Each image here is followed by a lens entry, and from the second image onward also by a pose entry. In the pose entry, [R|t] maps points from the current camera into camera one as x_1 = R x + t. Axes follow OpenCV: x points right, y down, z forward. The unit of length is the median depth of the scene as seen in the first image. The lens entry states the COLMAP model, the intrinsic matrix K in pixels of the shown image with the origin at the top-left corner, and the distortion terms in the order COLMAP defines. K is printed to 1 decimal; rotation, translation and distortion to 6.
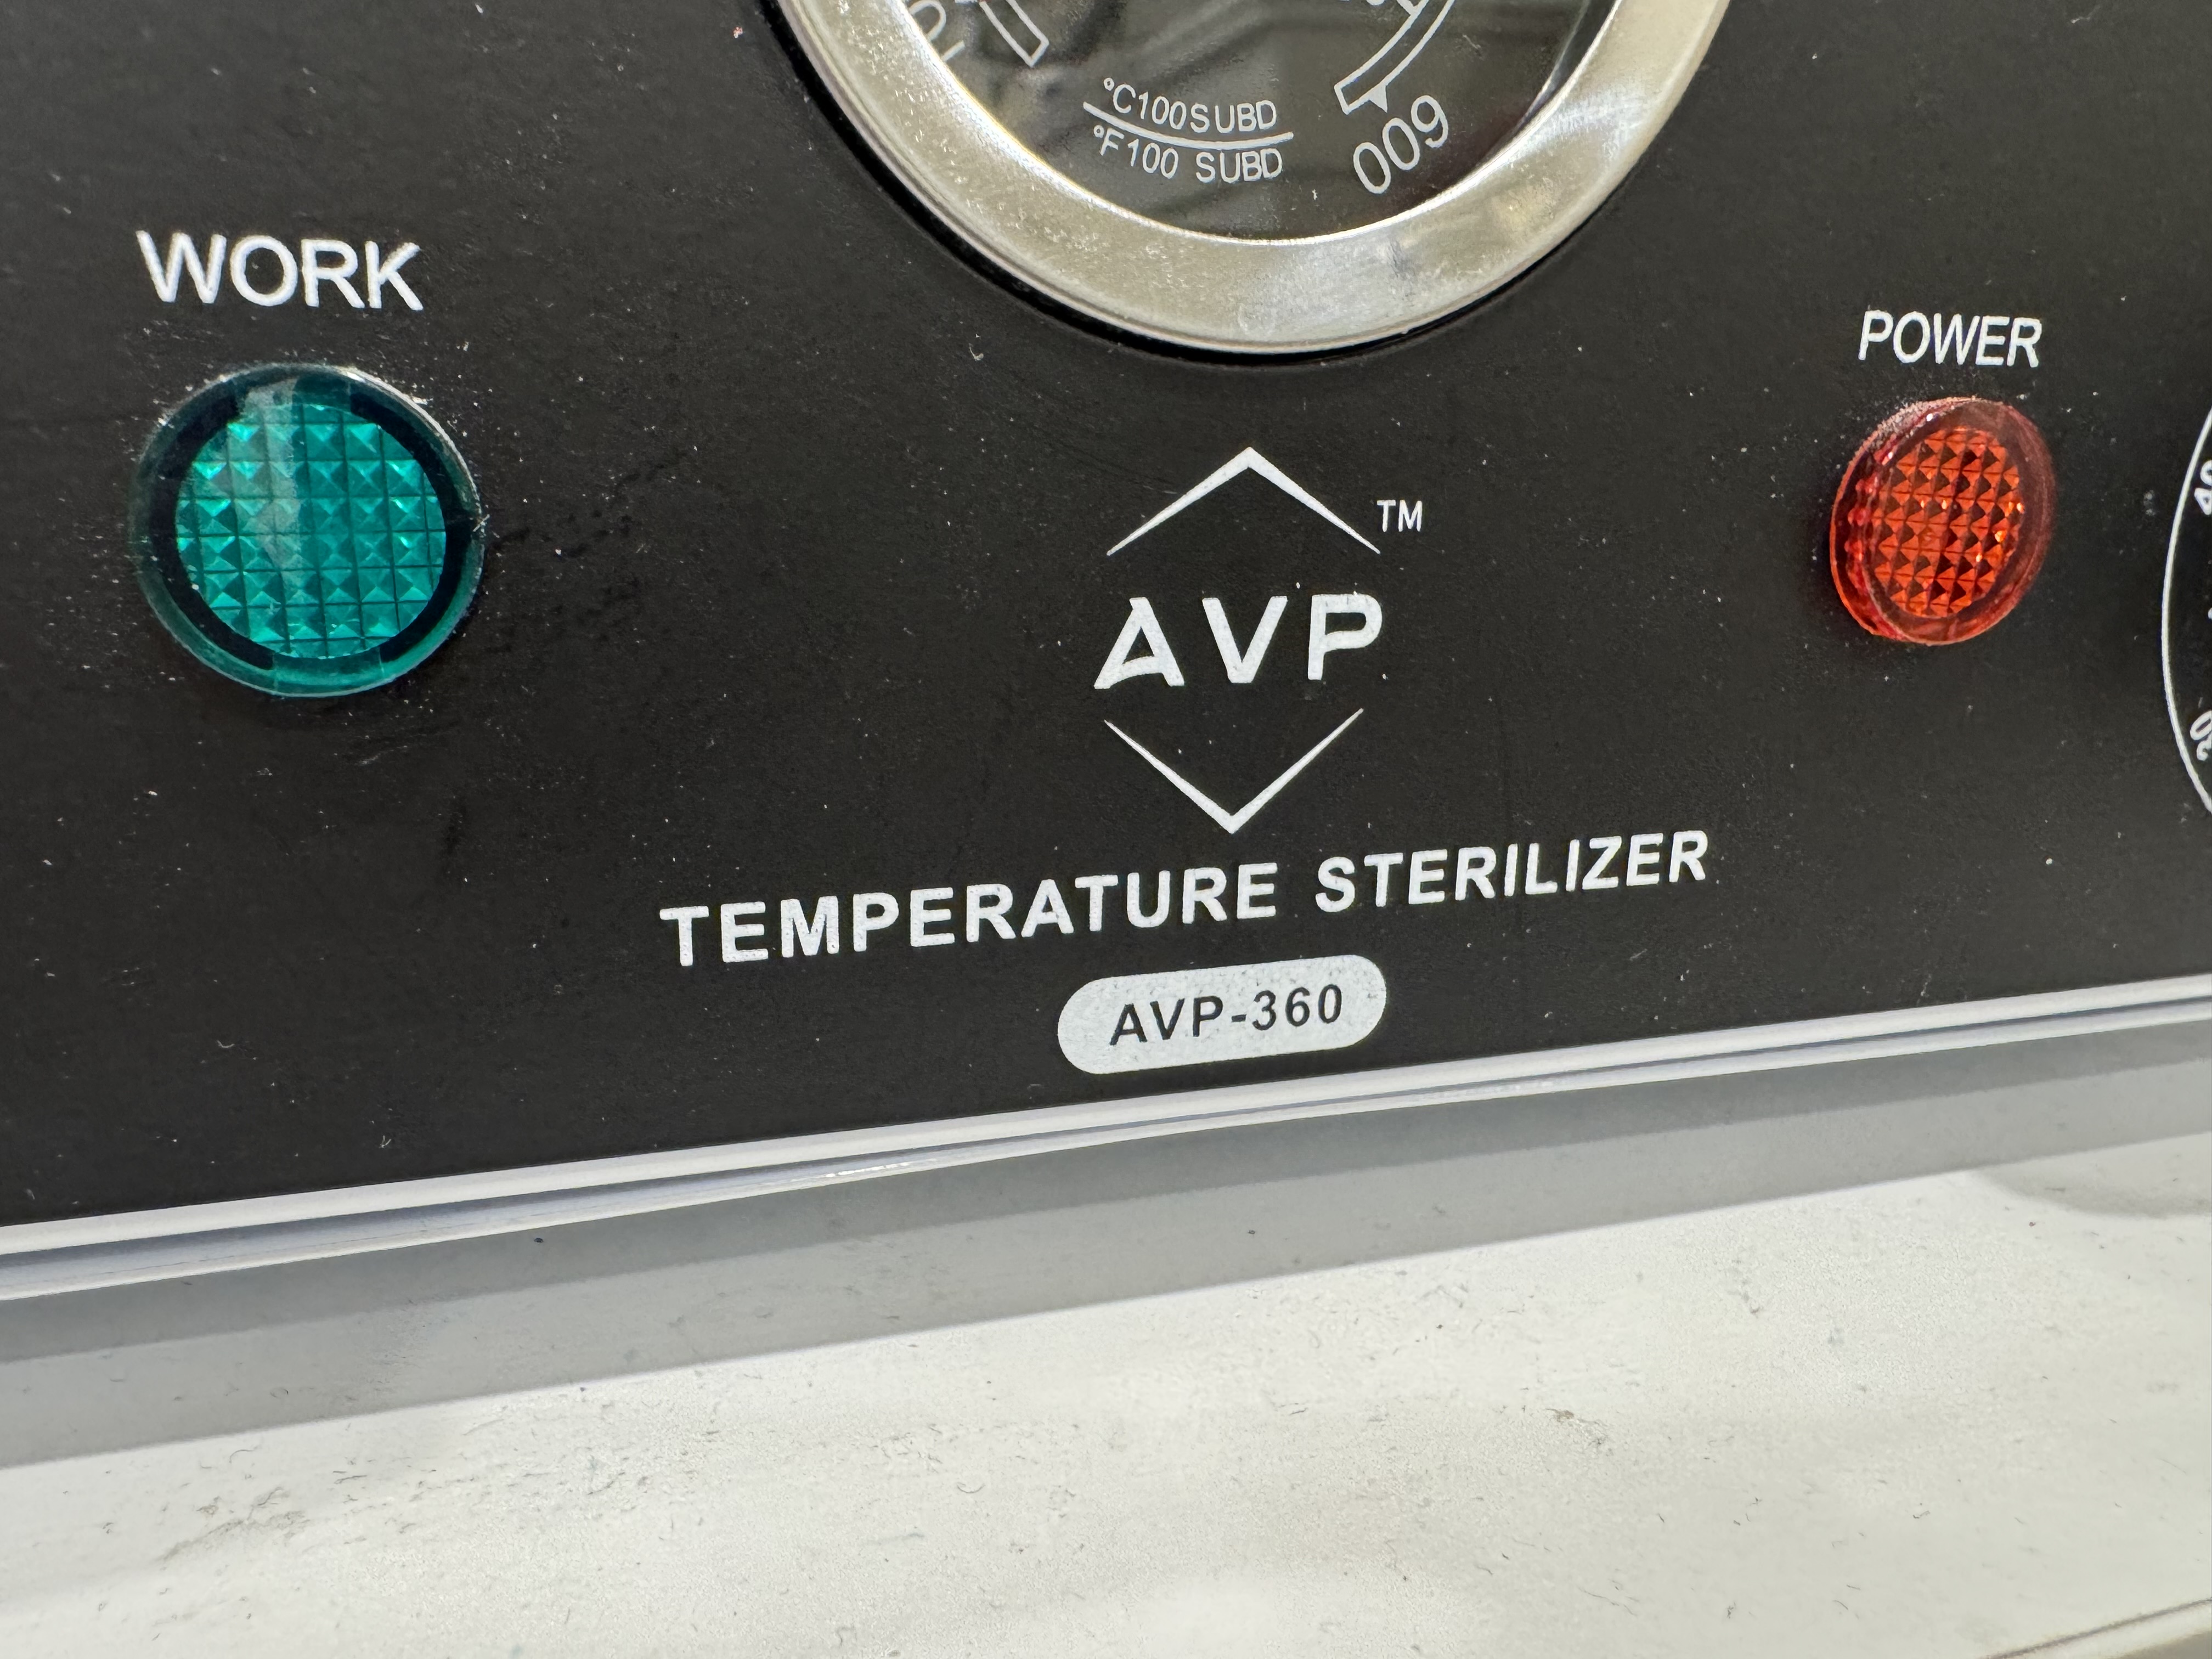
lens RADIAL K [[1608.5, 0, 1003.3], [0, 1608.5, 833.4], [0, 0, 1]] dist [-0.004157, -0.002377]
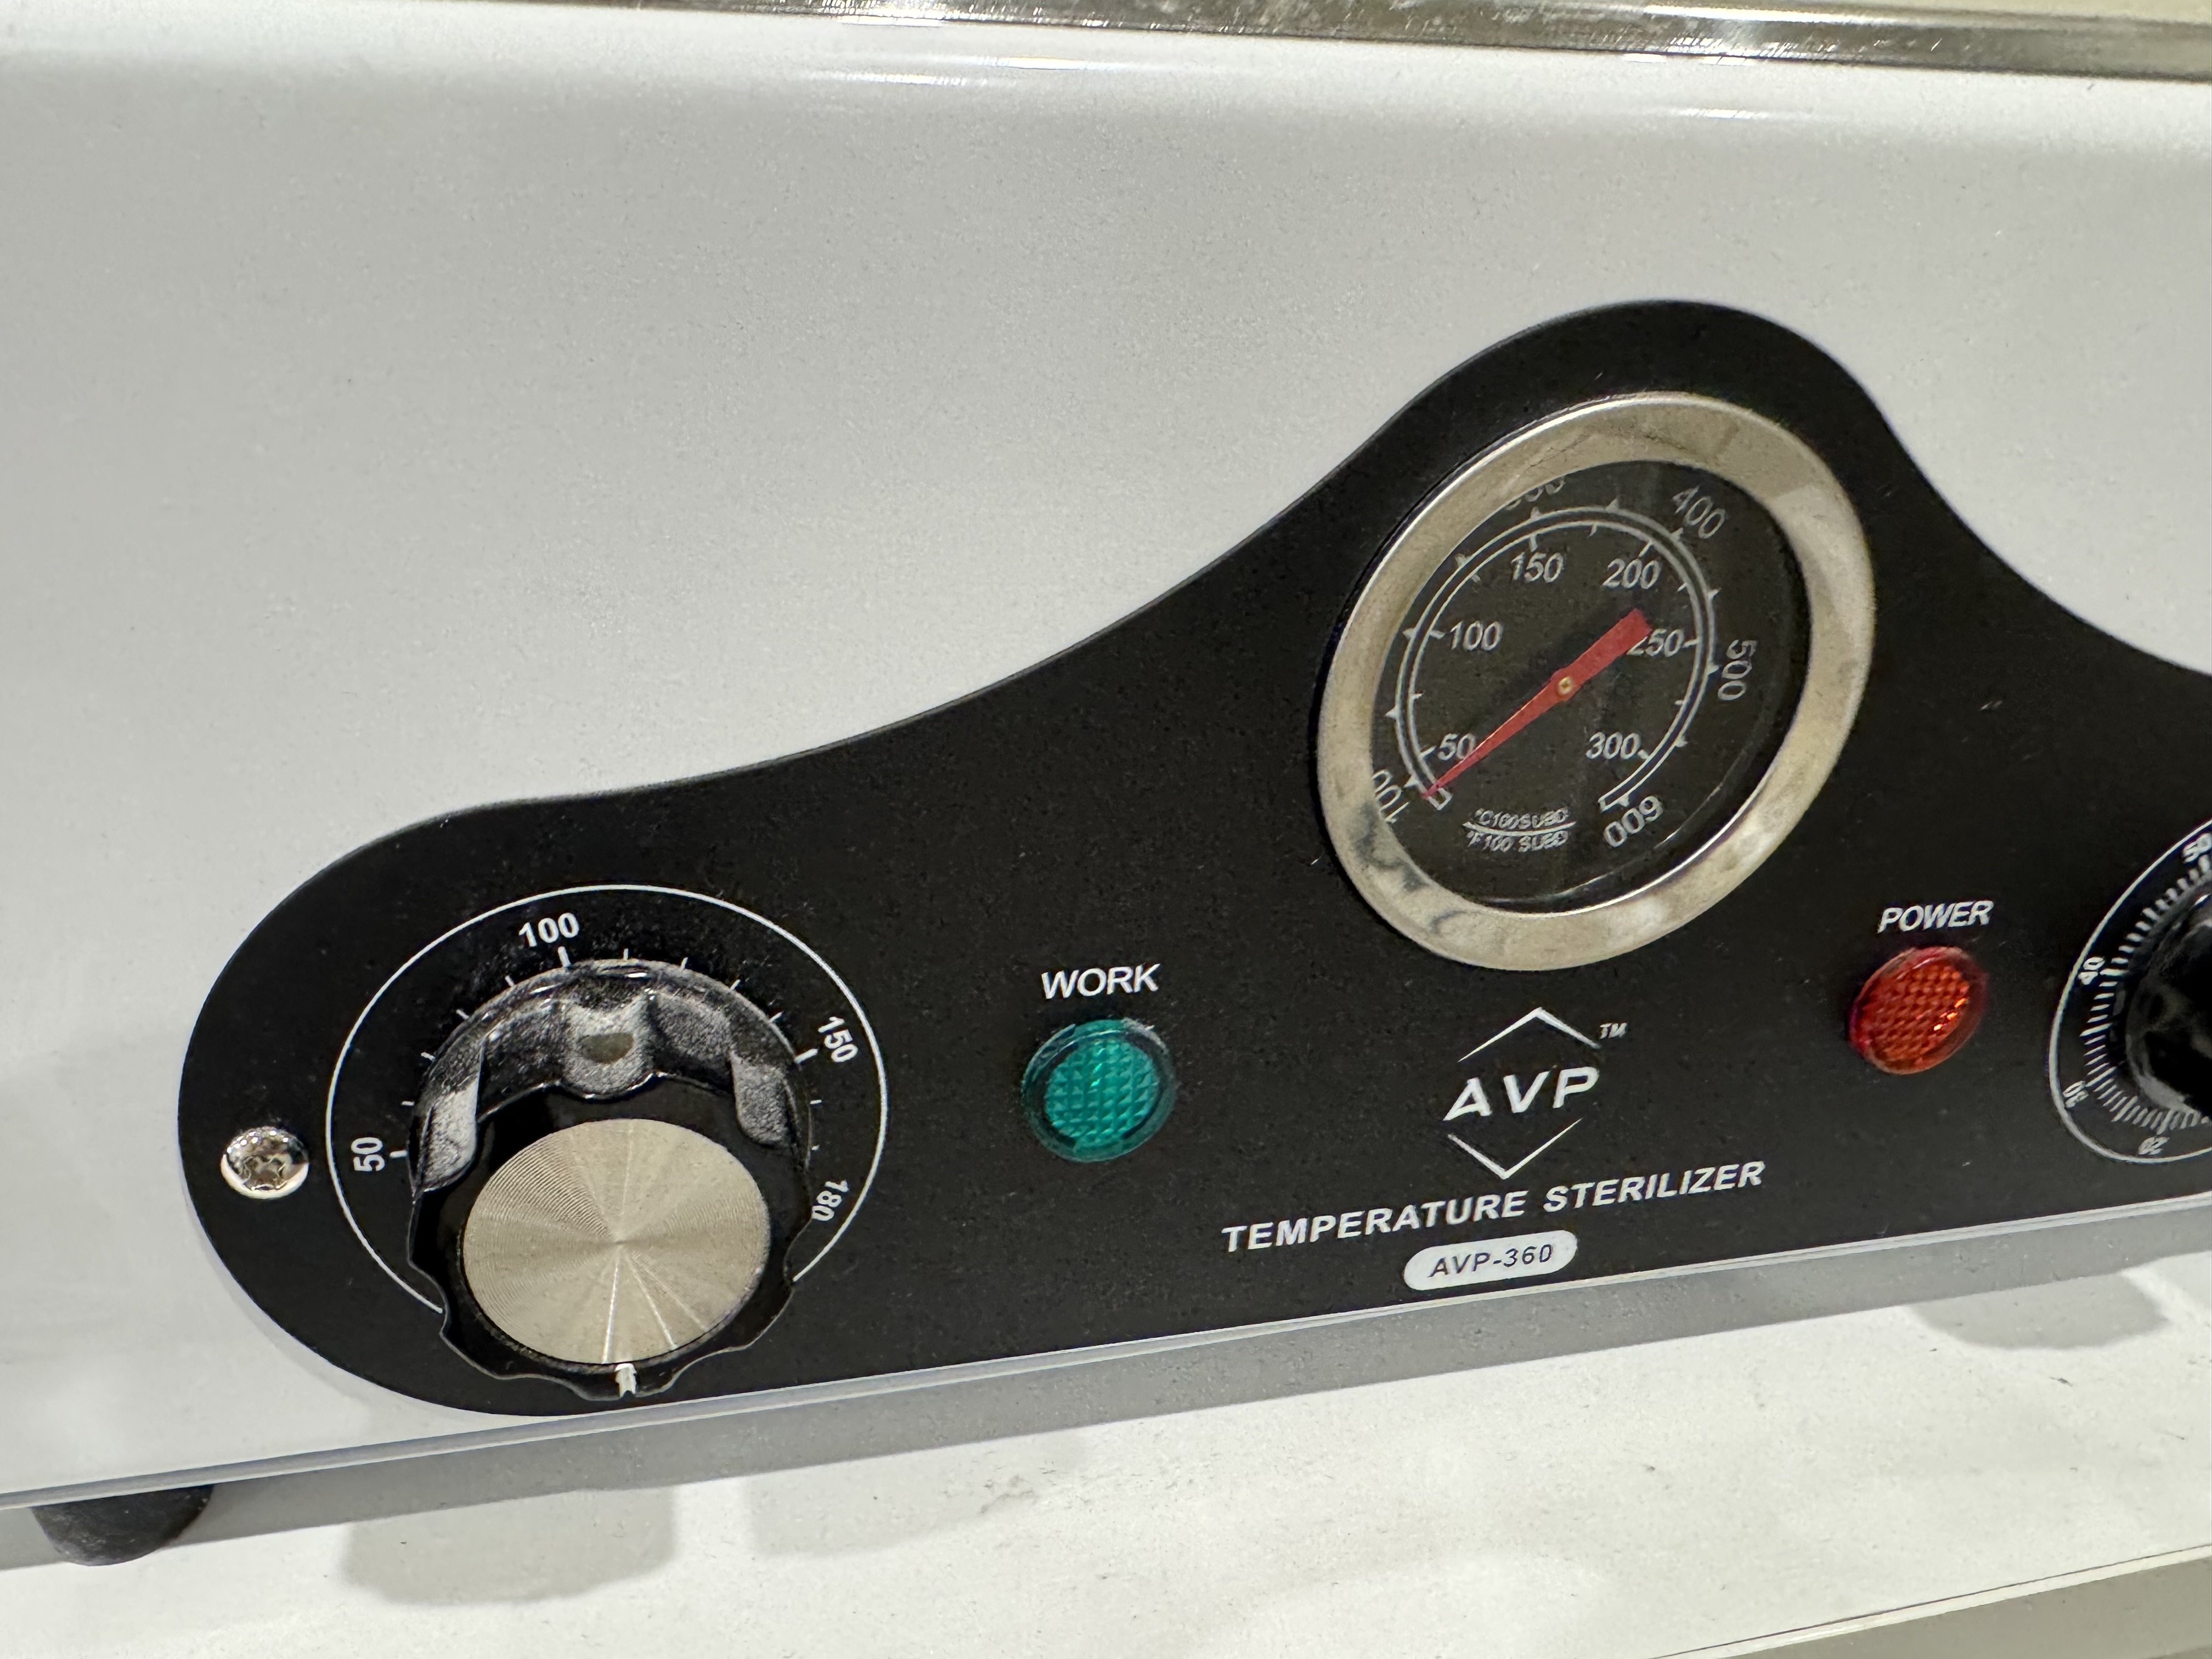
lens RADIAL K [[1608.5, 0, 1003.3], [0, 1608.5, 833.4], [0, 0, 1]] dist [-0.004157, -0.002377]
pose [[0.997739, 0.045831, -0.049150, -0.377960], [-0.036987, 0.985131, 0.167778, -0.704632], [0.056108, -0.165581, 0.984599, -0.843342]]
